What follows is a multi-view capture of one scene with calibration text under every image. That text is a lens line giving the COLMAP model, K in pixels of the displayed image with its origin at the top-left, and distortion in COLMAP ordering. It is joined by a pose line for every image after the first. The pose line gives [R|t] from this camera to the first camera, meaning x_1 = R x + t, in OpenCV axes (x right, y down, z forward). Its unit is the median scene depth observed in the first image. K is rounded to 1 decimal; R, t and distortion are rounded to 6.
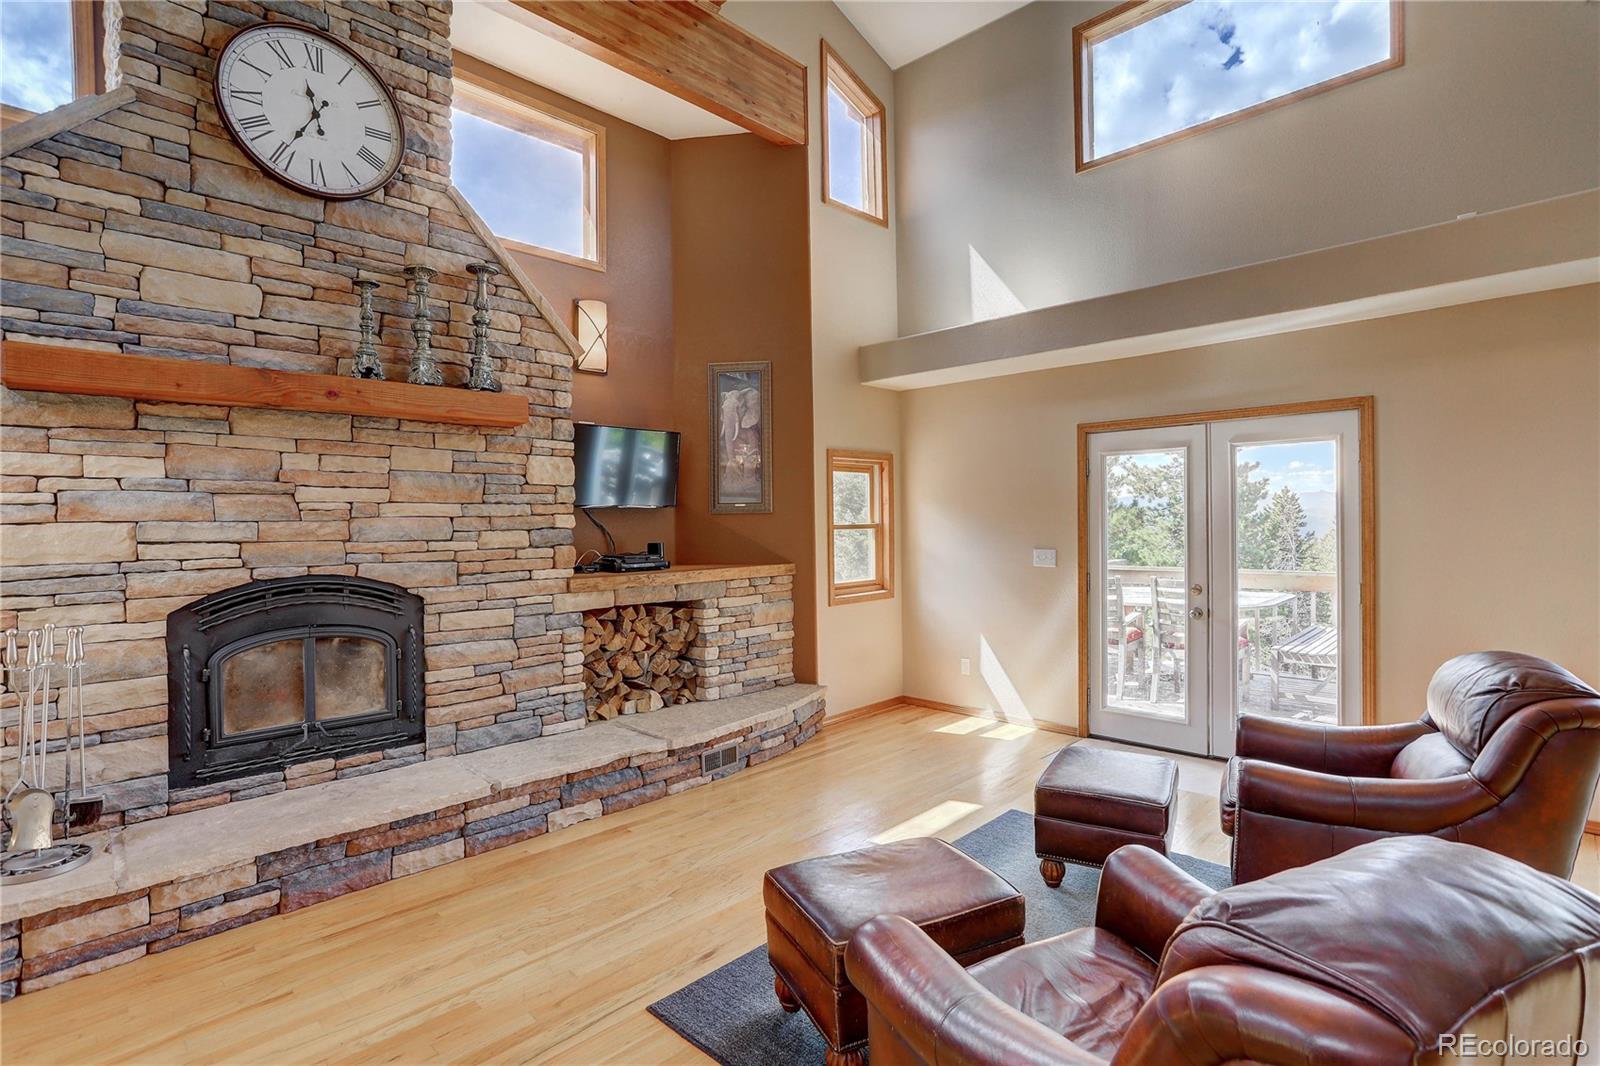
lens RADIAL K [[779.7, 0, 801.4], [0, 779.7, 522.7], [0, 0, 1]] dist [-0.045462, 0.024835]
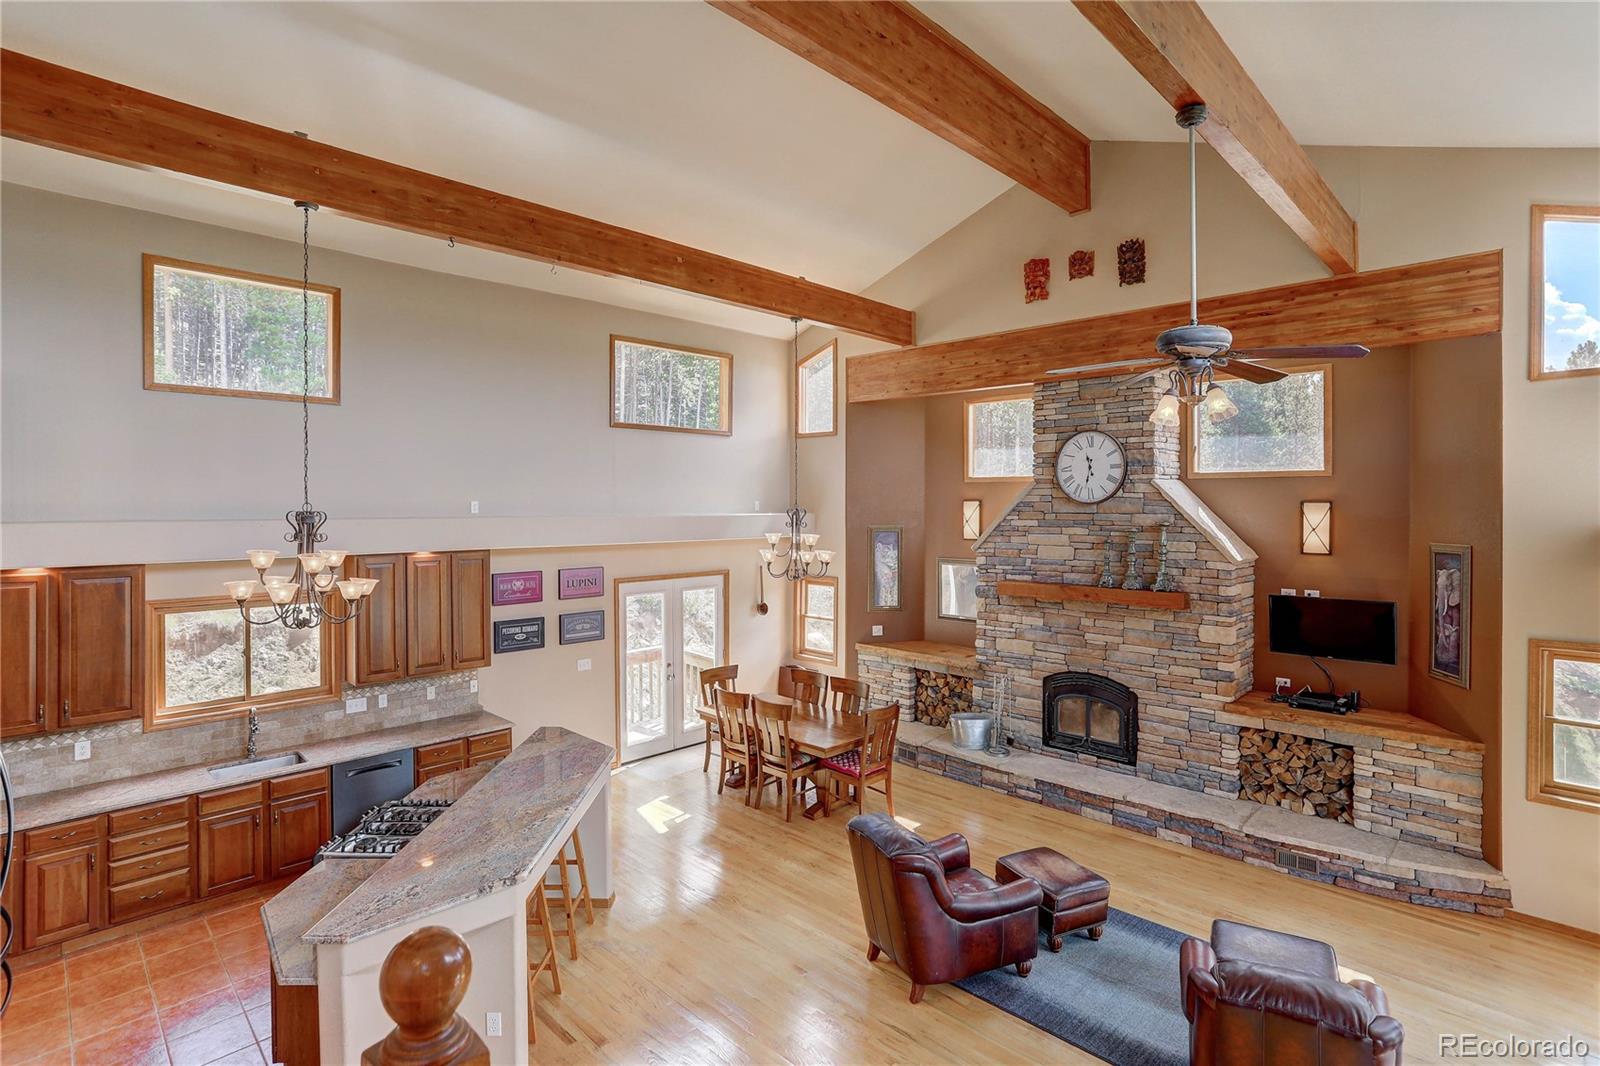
lens RADIAL K [[783.3, 0, 801.0], [0, 783.3, 501.7], [0, 0, 1]] dist [-0.055676, 0.027687]
pose [[-0.004607, 0.007288, -0.999963, 1.546627], [-0.000668, 0.999973, 0.007291, -0.424853], [0.999989, 0.000702, -0.004602, 0.158450]]
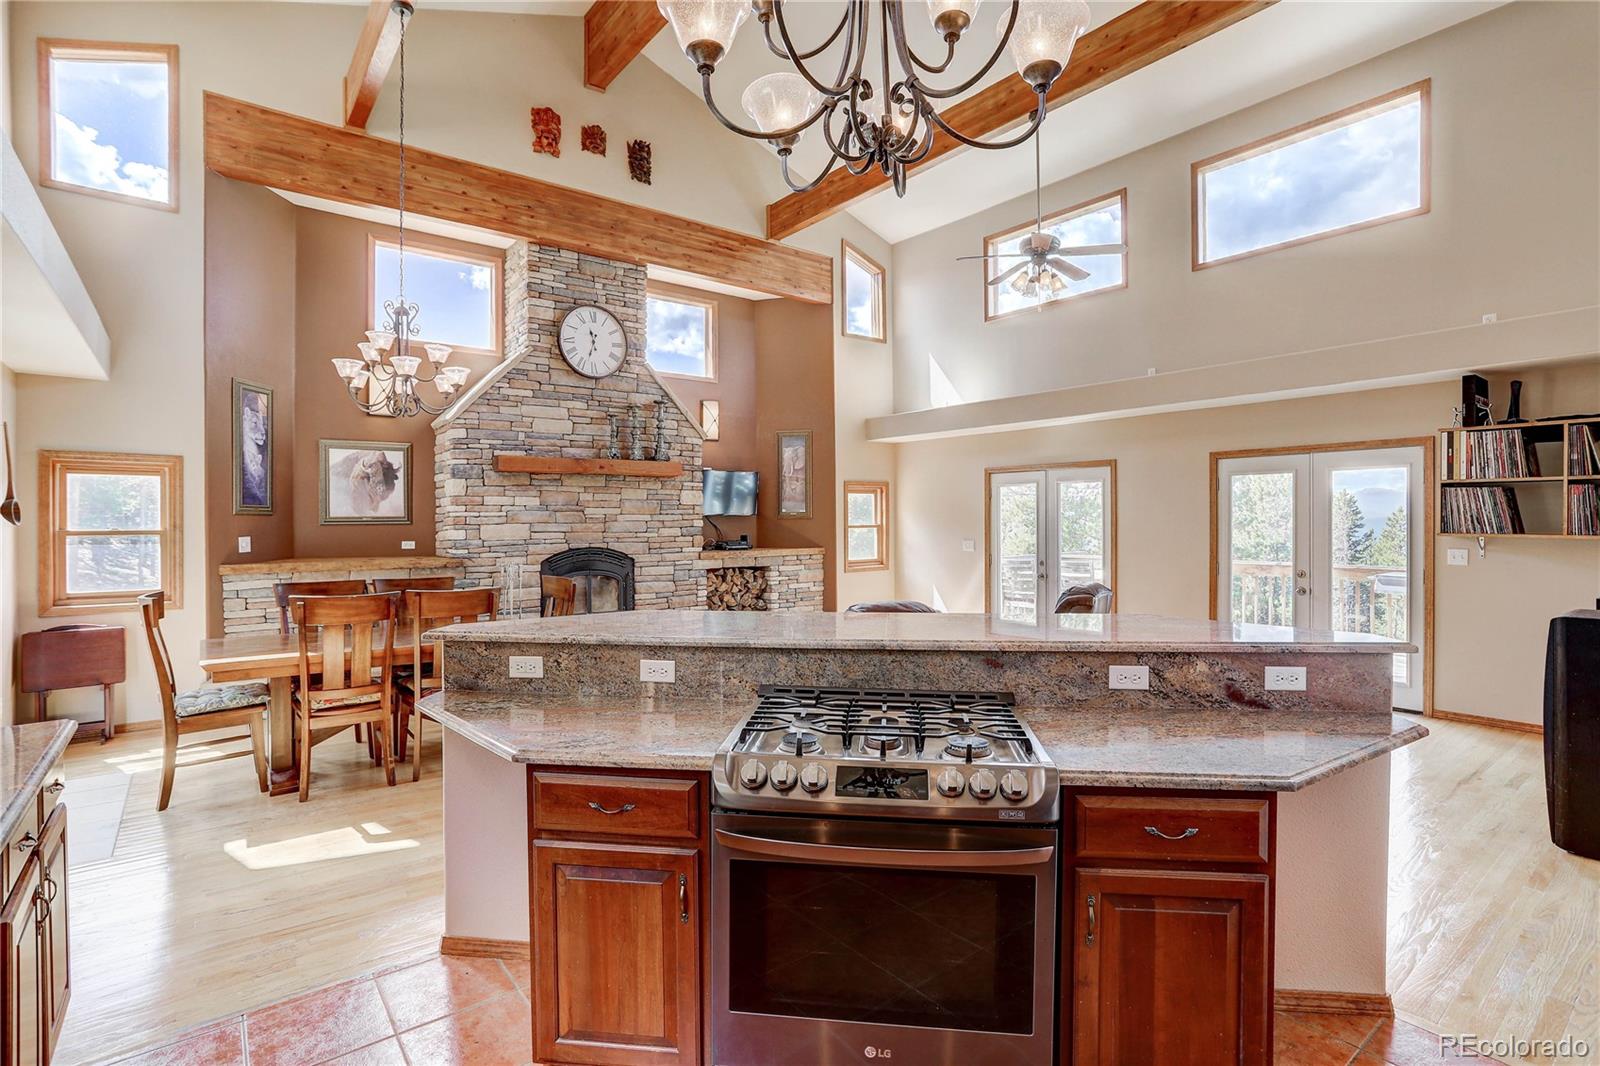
lens RADIAL K [[780.1, 0, 797.1], [0, 780.1, 511.2], [0, 0, 1]] dist [-0.050307, 0.029265]
pose [[0.991108, 0.003279, -0.133018, 0.248378], [-0.004704, 0.999935, -0.010403, -0.015077], [0.132975, 0.010936, 0.991059, -1.110968]]
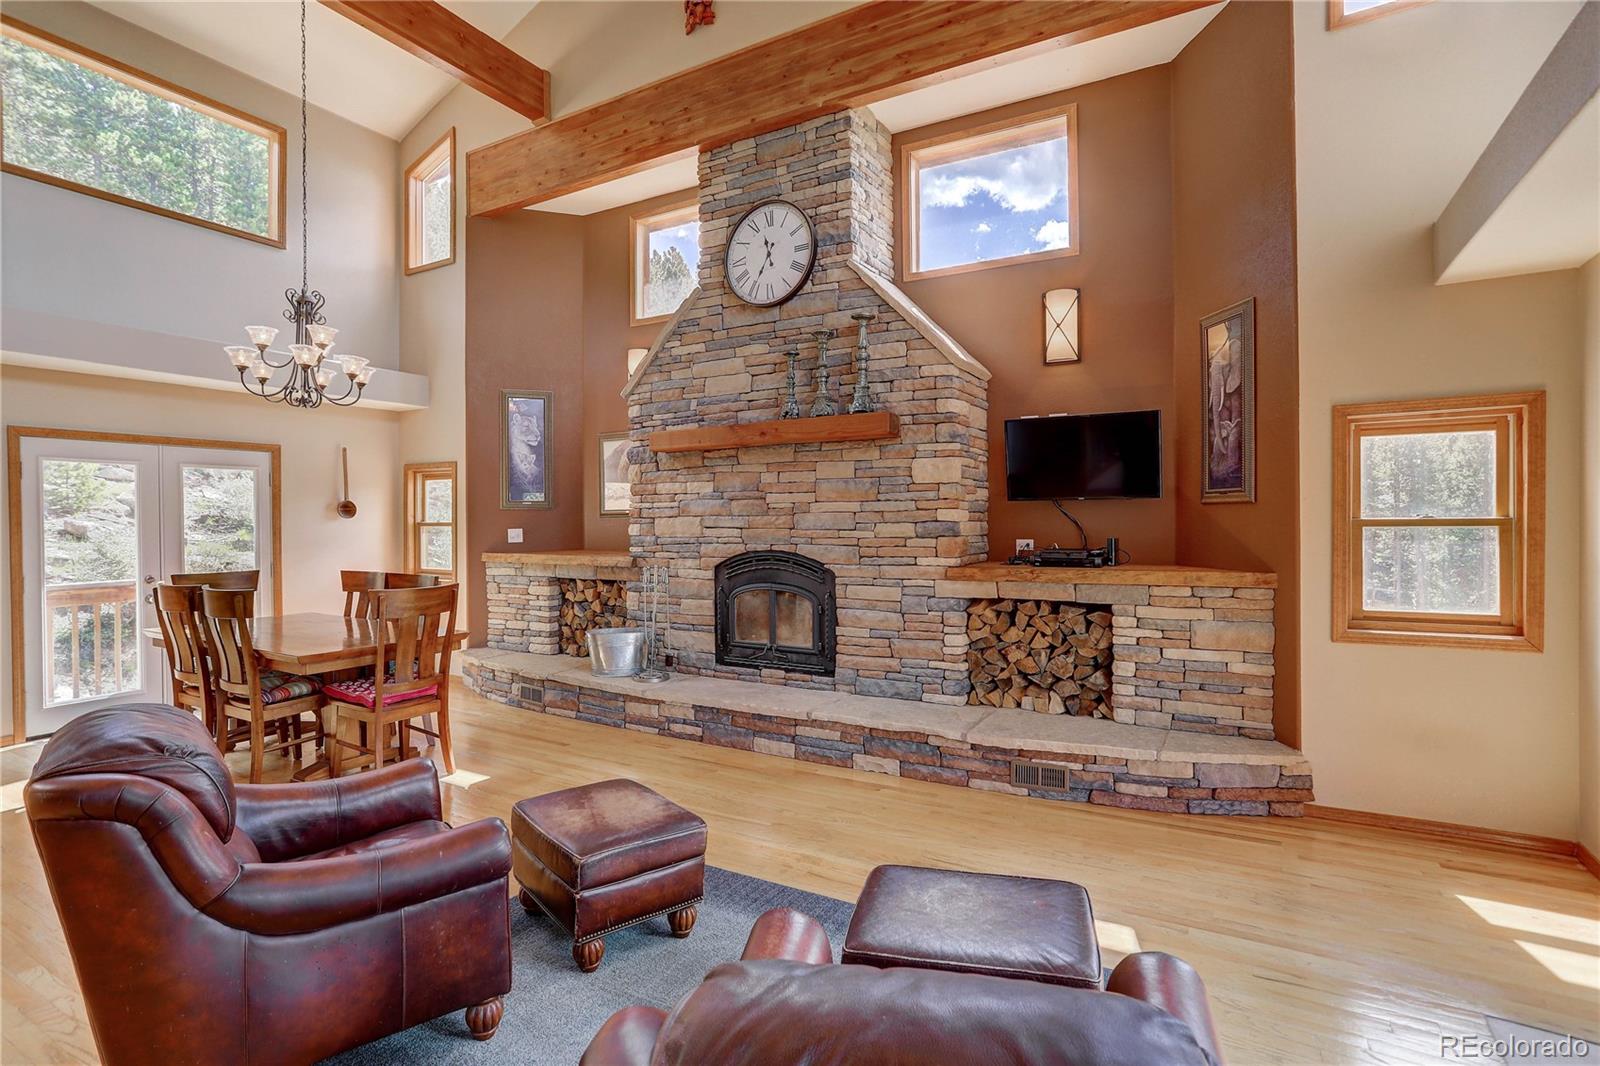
lens RADIAL K [[788.5, 0, 800.3], [0, 788.5, 519.1], [0, 0, 1]] dist [-0.089194, 0.072669]
pose [[0.246985, 0.012586, -0.968937, 0.876479], [0.007749, 0.999858, 0.014962, -0.017325], [0.968988, -0.011204, 0.246853, 0.626286]]
